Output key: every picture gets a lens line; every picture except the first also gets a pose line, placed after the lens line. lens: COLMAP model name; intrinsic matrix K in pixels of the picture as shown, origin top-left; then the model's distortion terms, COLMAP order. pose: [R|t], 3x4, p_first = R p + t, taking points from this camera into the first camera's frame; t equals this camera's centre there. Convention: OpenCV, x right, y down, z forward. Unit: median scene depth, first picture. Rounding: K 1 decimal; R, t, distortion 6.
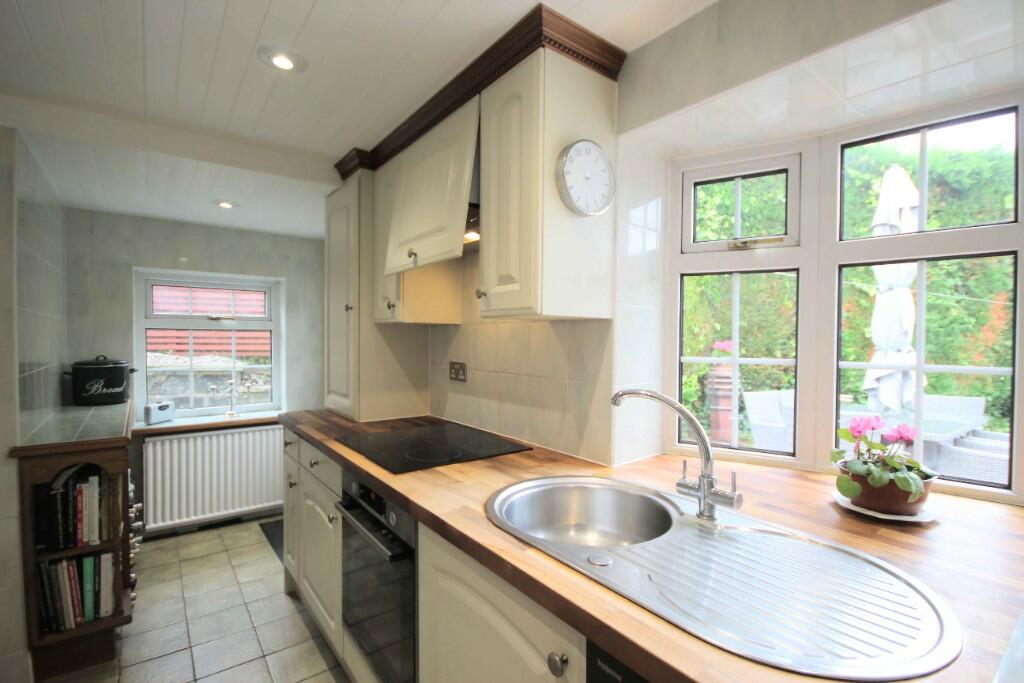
lens RADIAL K [[463.7, 0, 513.2], [0, 463.7, 338.5], [0, 0, 1]] dist [-0.001972, -0.003927]
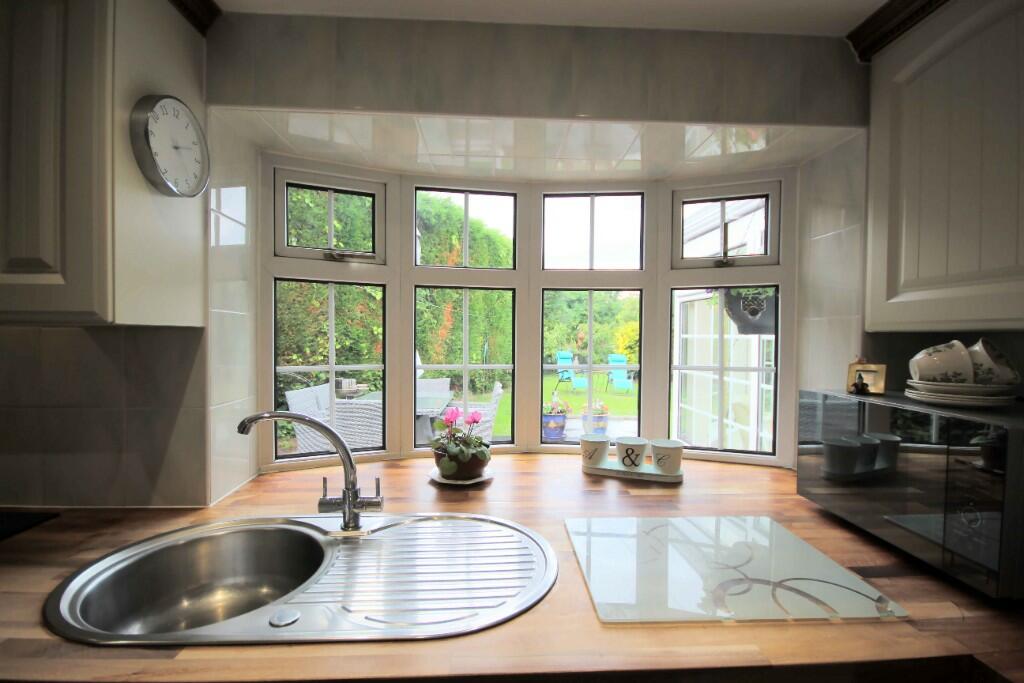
lens RADIAL K [[463.7, 0, 514.7], [0, 463.7, 343.0], [0, 0, 1]] dist [-0.001972, -0.003927]
pose [[0.577111, -0.016520, 0.816499, -0.148318], [0.002164, 0.999823, 0.018700, -0.030407], [-0.816663, -0.009025, 0.577044, 0.082719]]
